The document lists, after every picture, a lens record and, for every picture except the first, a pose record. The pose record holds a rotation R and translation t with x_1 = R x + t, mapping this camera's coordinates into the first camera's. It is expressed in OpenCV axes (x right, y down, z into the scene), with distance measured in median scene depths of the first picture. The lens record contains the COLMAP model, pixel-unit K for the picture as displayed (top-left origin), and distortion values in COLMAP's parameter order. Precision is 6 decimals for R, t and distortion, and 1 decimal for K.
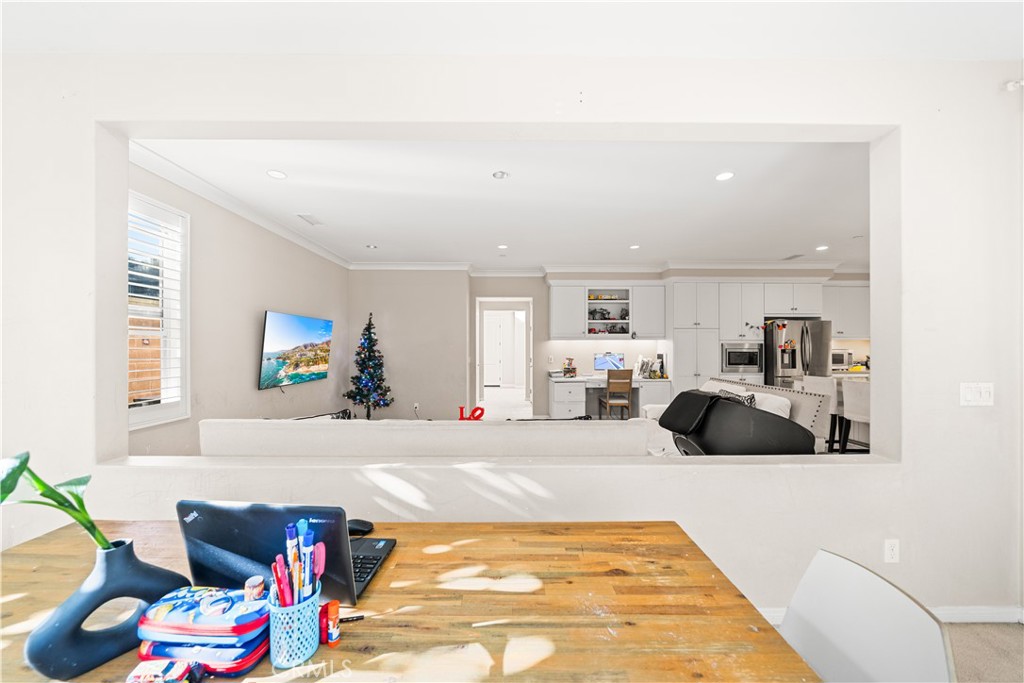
lens RADIAL K [[371.6, 0, 508.3], [0, 371.6, 348.3], [0, 0, 1]] dist [-0.002424, -0.000541]
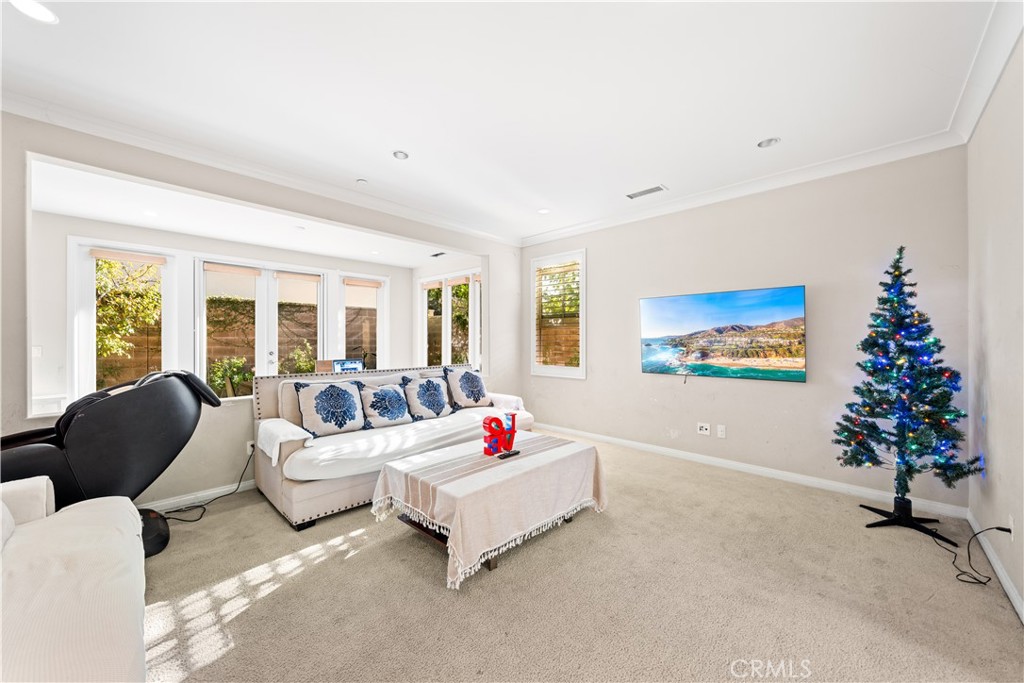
lens RADIAL K [[371.6, 0, 509.4], [0, 371.6, 342.6], [0, 0, 1]] dist [-0.002424, -0.000541]
pose [[-0.705800, 0.004932, -0.708394, 0.212588], [-0.002045, 0.999957, 0.009000, 0.009674], [0.708408, 0.007801, -0.705760, 0.872312]]
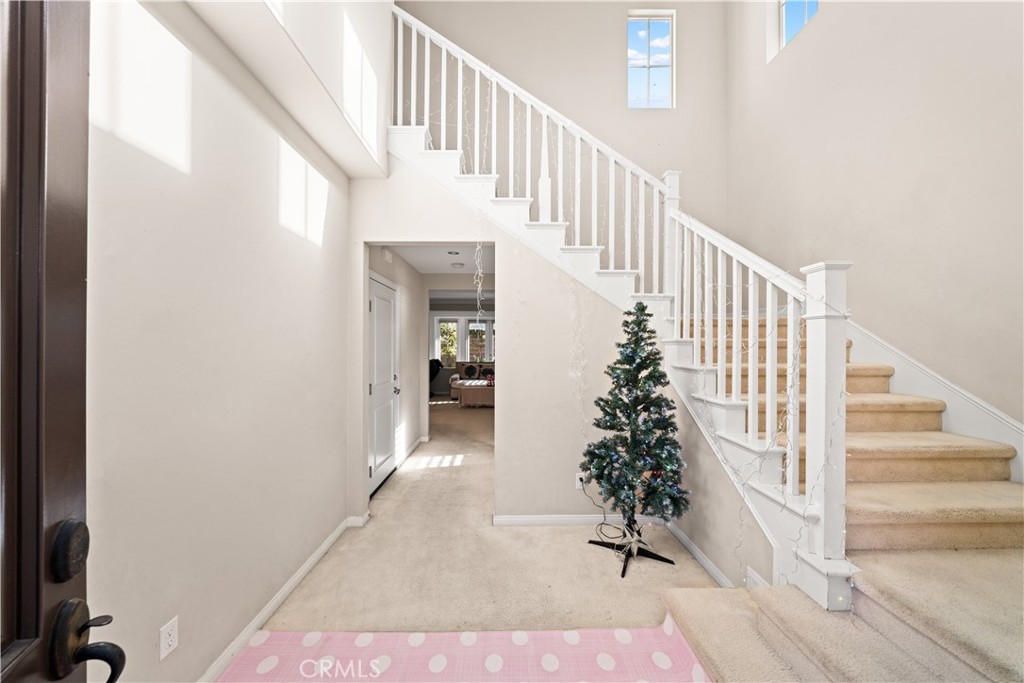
lens RADIAL K [[347.2, 0, 508.9], [0, 347.2, 345.4], [0, 0, 1]] dist [-0.007181, 0.000187]
pose [[-0.999980, -0.000800, -0.006282, -0.110364], [-0.000825, 0.999992, 0.003938, -0.019027], [0.006279, 0.003943, -0.999973, 1.819541]]
